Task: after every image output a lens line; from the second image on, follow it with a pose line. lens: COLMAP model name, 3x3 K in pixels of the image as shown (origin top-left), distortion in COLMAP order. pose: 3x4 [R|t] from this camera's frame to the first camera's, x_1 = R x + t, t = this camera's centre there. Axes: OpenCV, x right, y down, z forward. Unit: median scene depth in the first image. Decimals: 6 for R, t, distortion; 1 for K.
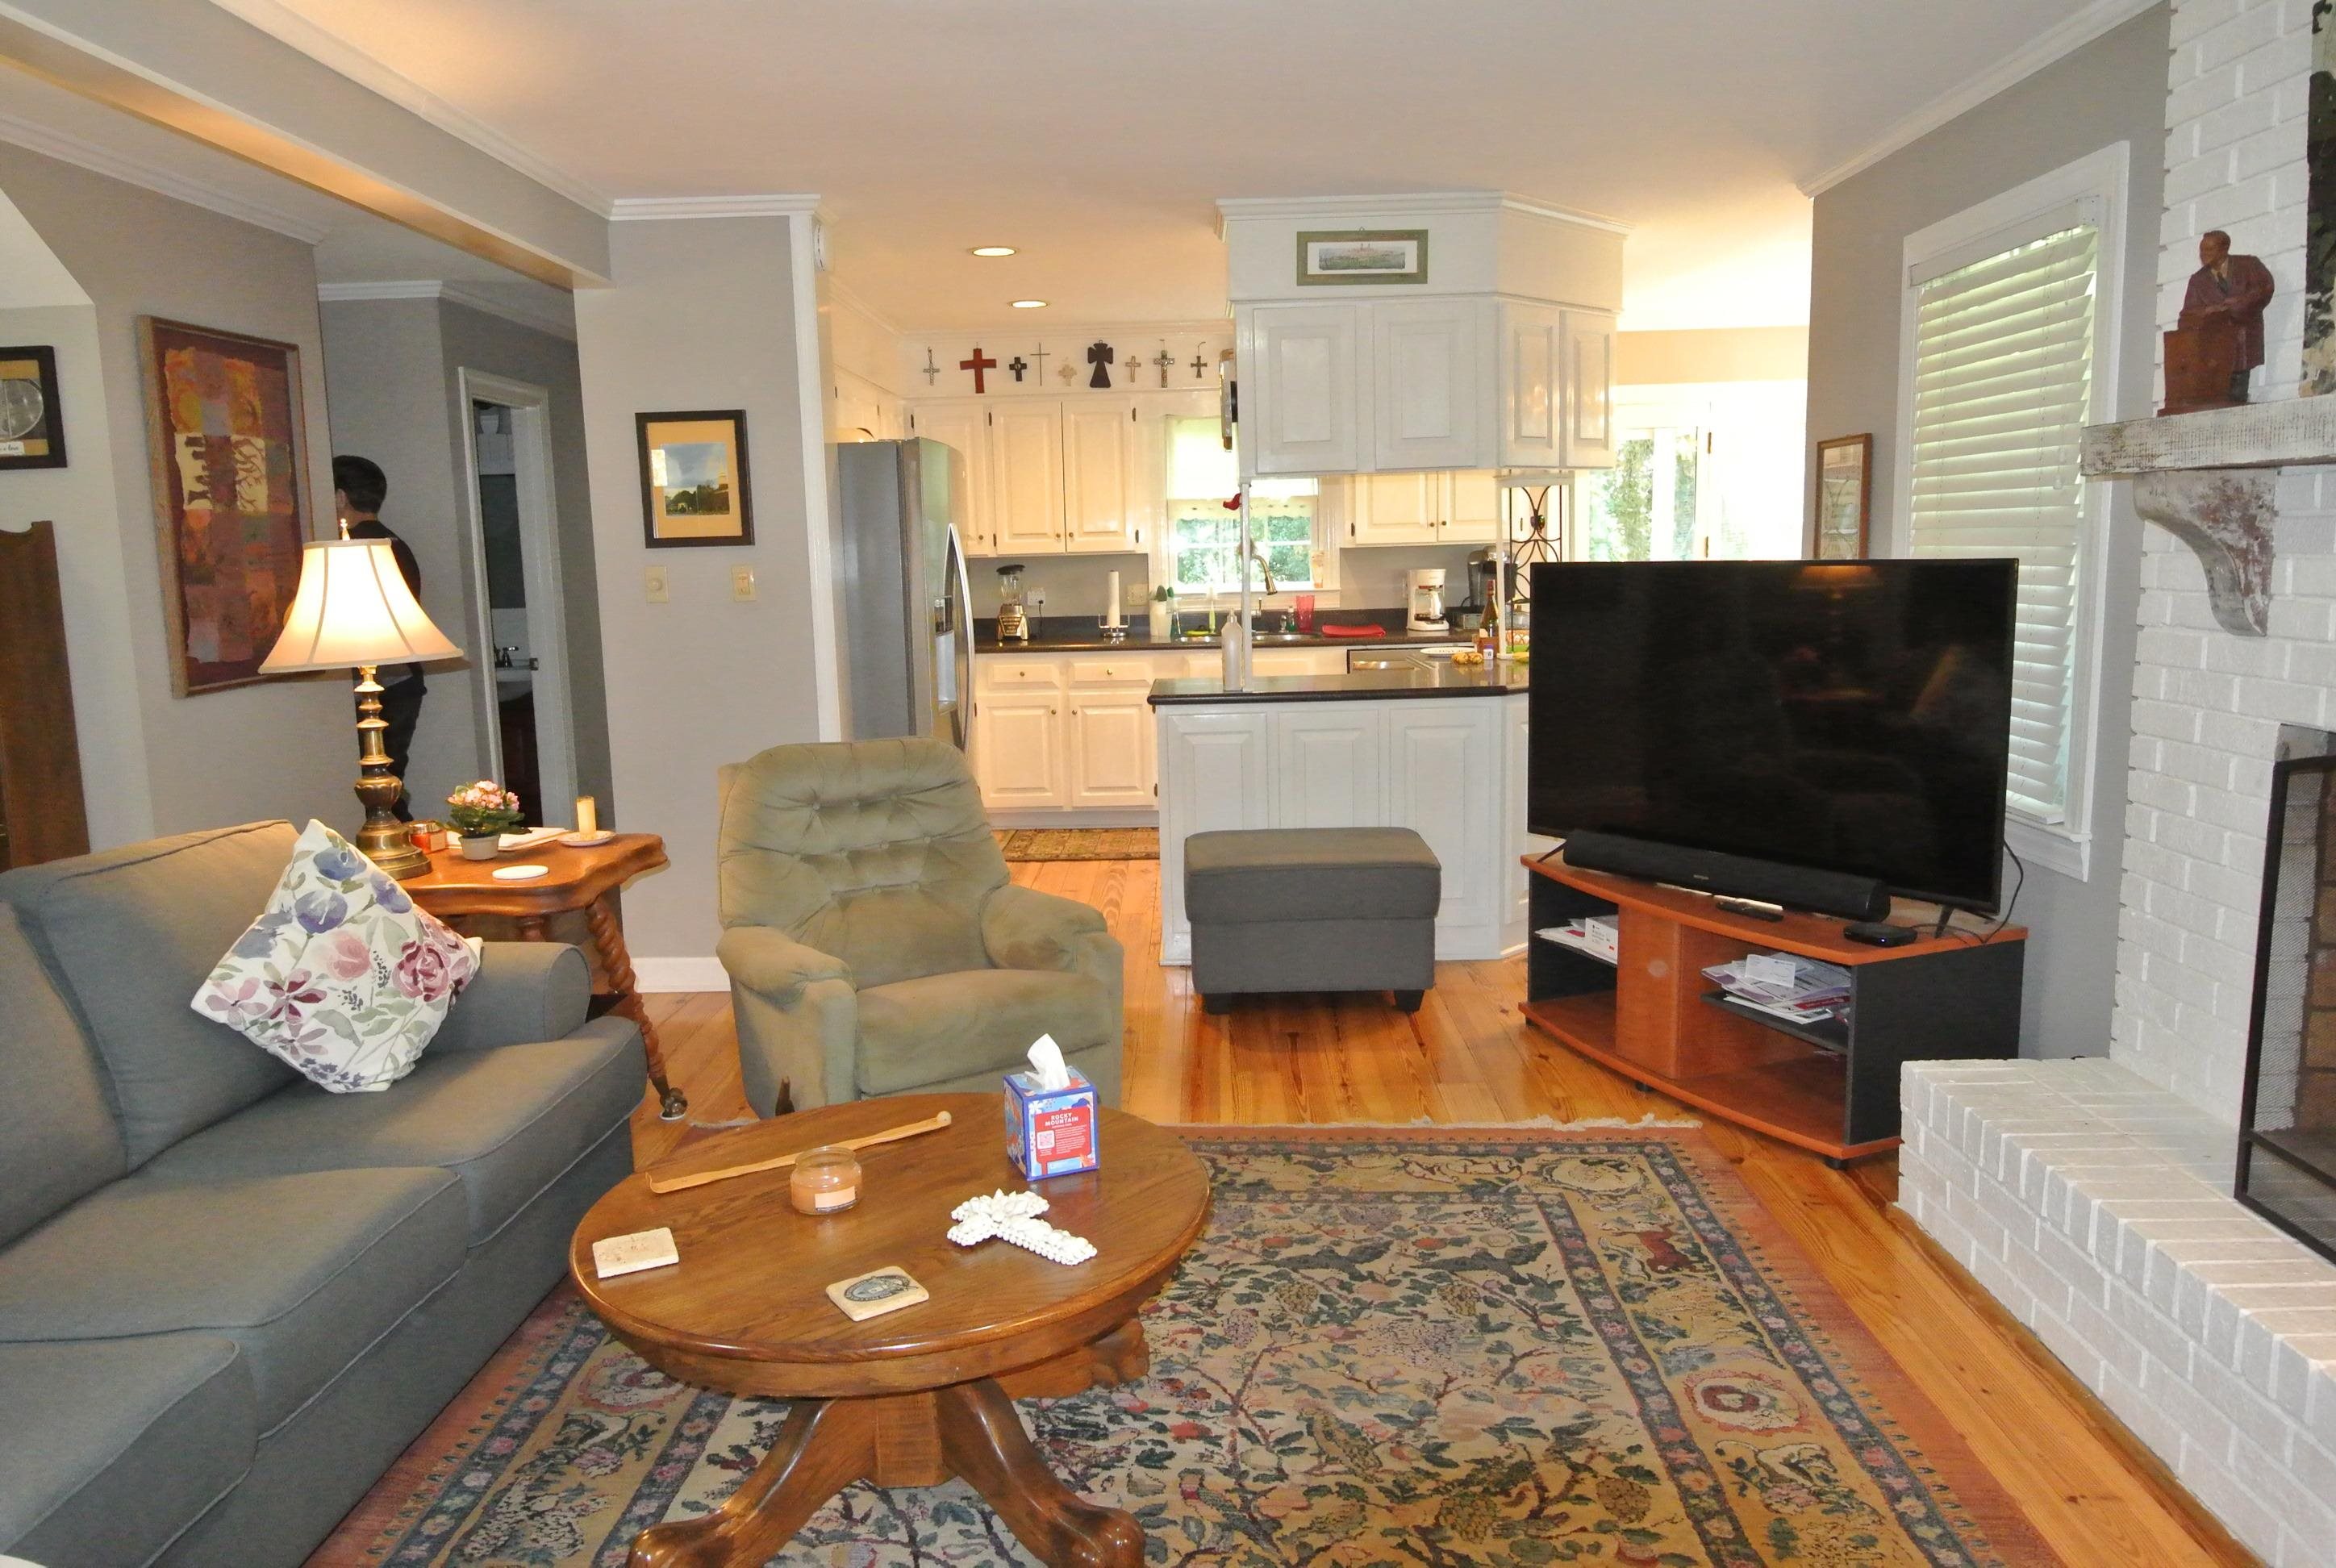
lens RADIAL K [[1553.2, 0, 1170.4], [0, 1553.2, 777.1], [0, 0, 1]] dist [0.001362, -0.000339]
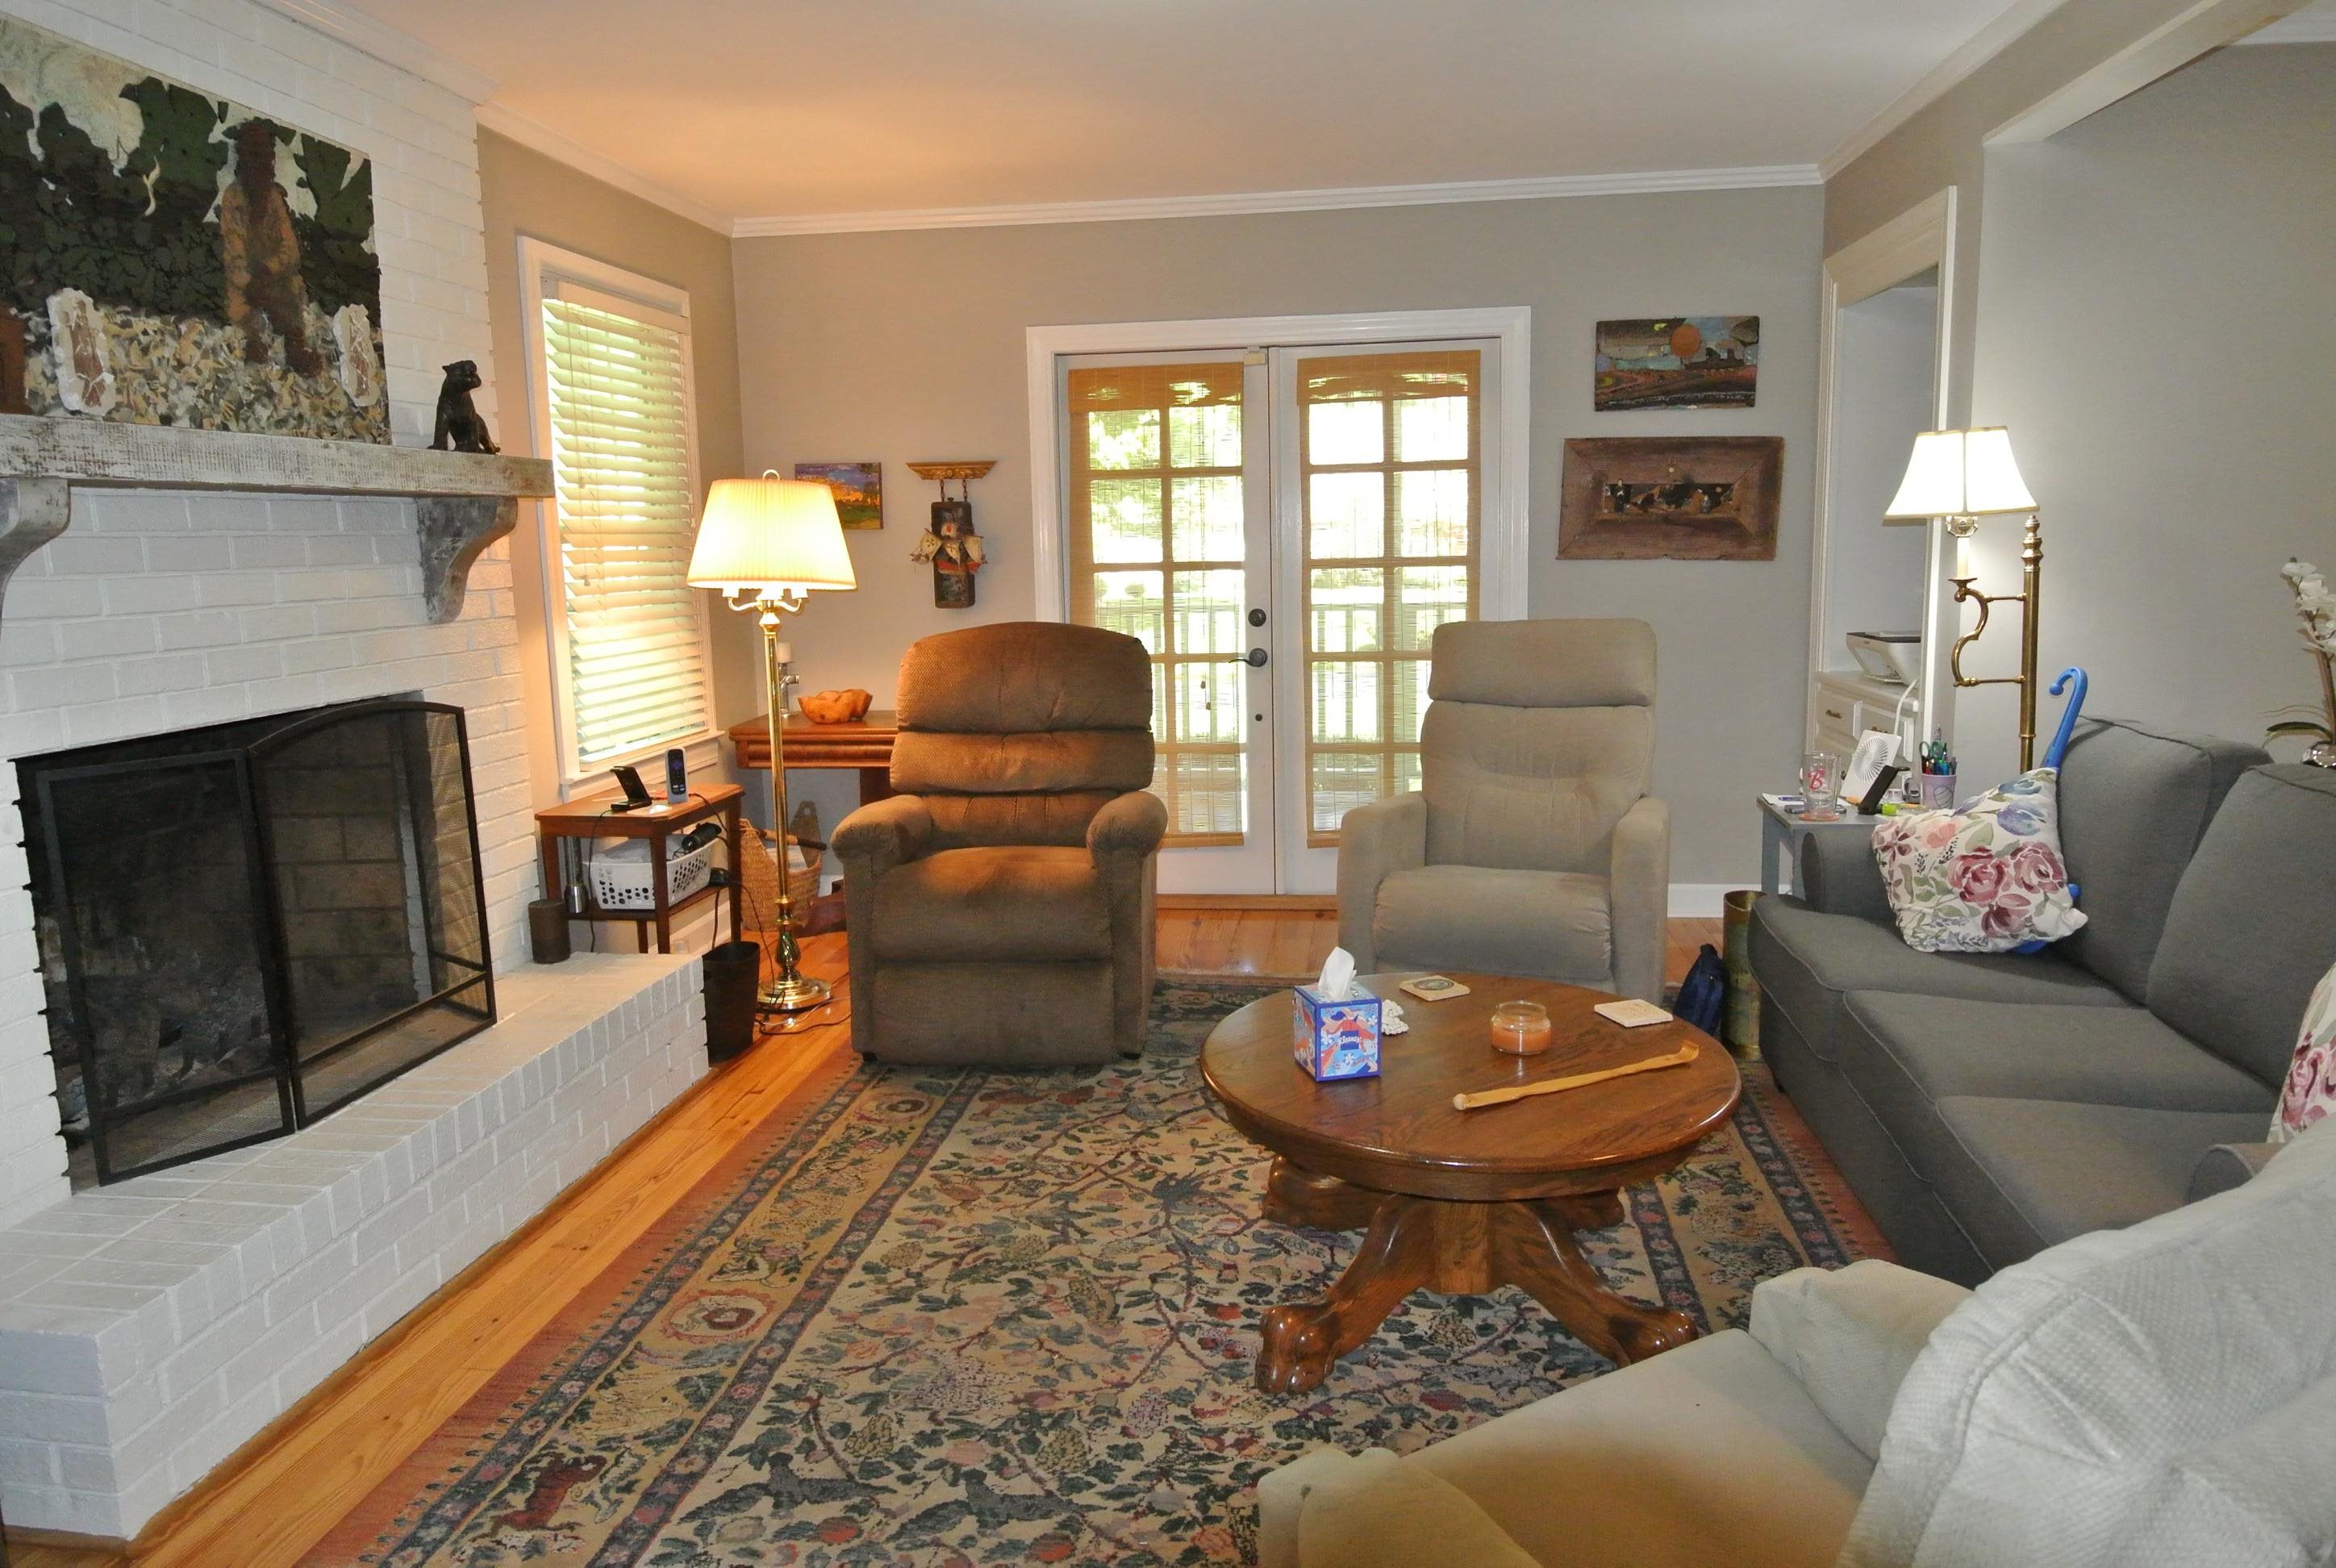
lens RADIAL K [[1553.2, 0, 1167.7], [0, 1553.2, 782.3], [0, 0, 1]] dist [0.001362, -0.000339]
pose [[-0.992977, 0.031714, 0.113979, -0.079499], [0.064297, 0.953369, 0.294879, -0.247501], [-0.099312, 0.300136, -0.948712, 1.790807]]
